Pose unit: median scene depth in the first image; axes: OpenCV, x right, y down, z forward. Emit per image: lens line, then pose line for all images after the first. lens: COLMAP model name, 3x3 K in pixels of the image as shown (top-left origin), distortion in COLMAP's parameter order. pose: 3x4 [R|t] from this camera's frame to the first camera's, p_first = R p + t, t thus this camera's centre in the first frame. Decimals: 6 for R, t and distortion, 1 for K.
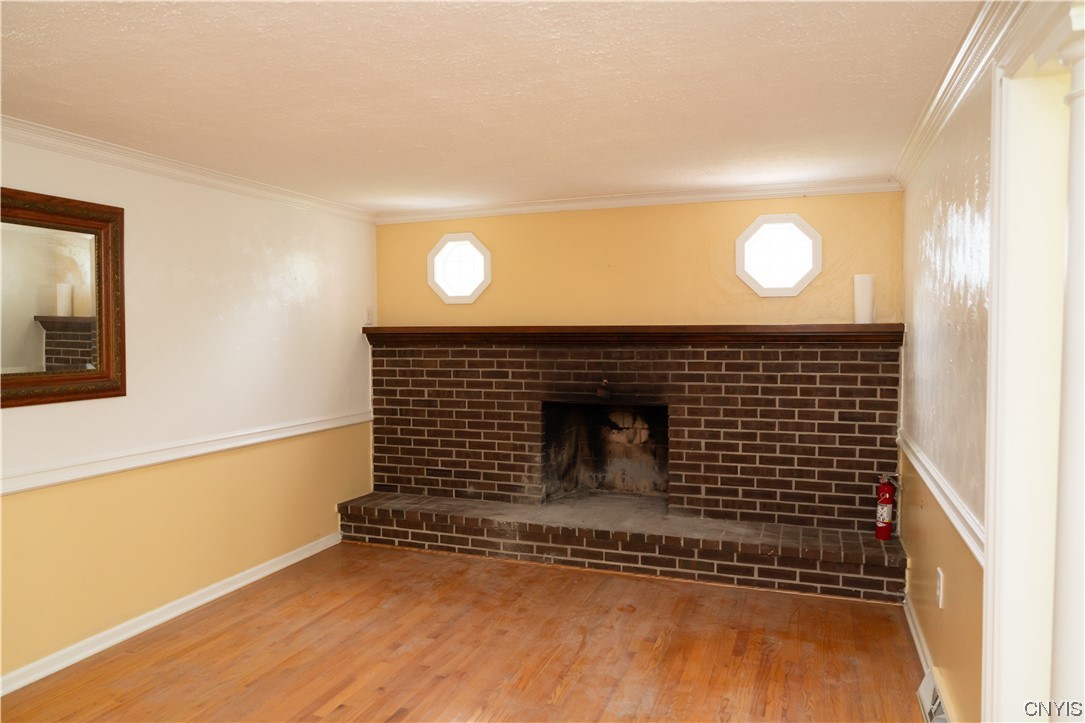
lens RADIAL K [[724.1, 0, 542.5], [0, 724.1, 361.5], [0, 0, 1]] dist [-0.026184, 0.022576]
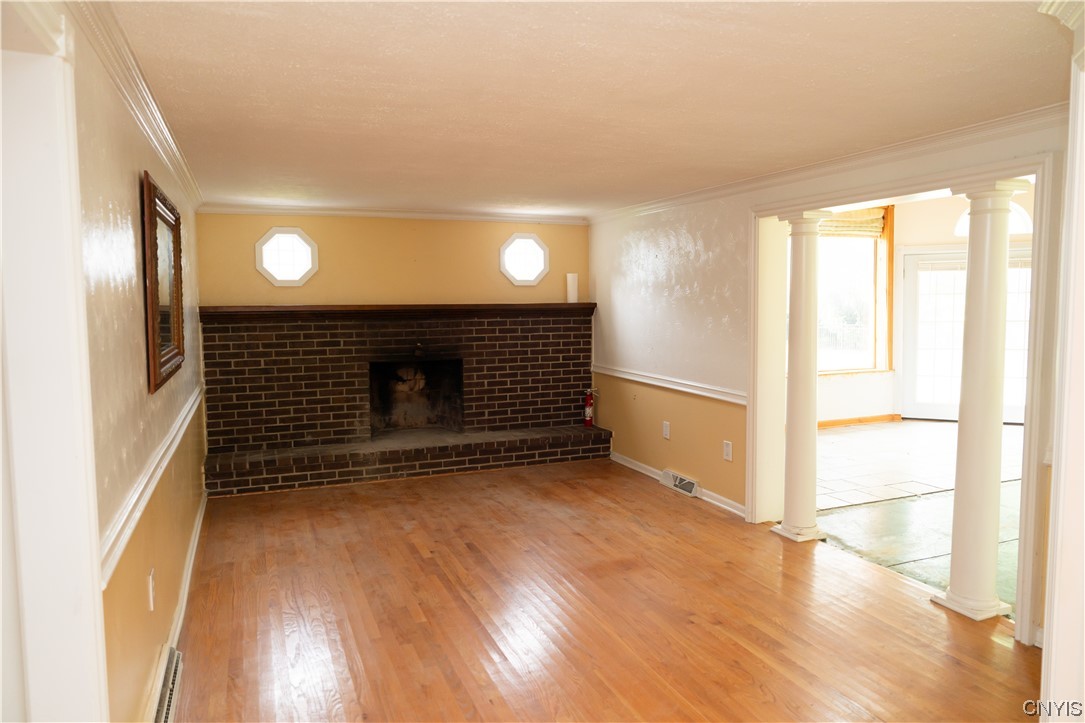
lens RADIAL K [[724.1, 0, 542.5], [0, 724.1, 361.5], [0, 0, 1]] dist [-0.026184, 0.022576]
pose [[0.736440, -0.057190, 0.674081, -0.714029], [0.033312, 0.998277, 0.048301, 0.000827], [-0.675682, -0.013116, 0.737076, -0.193487]]
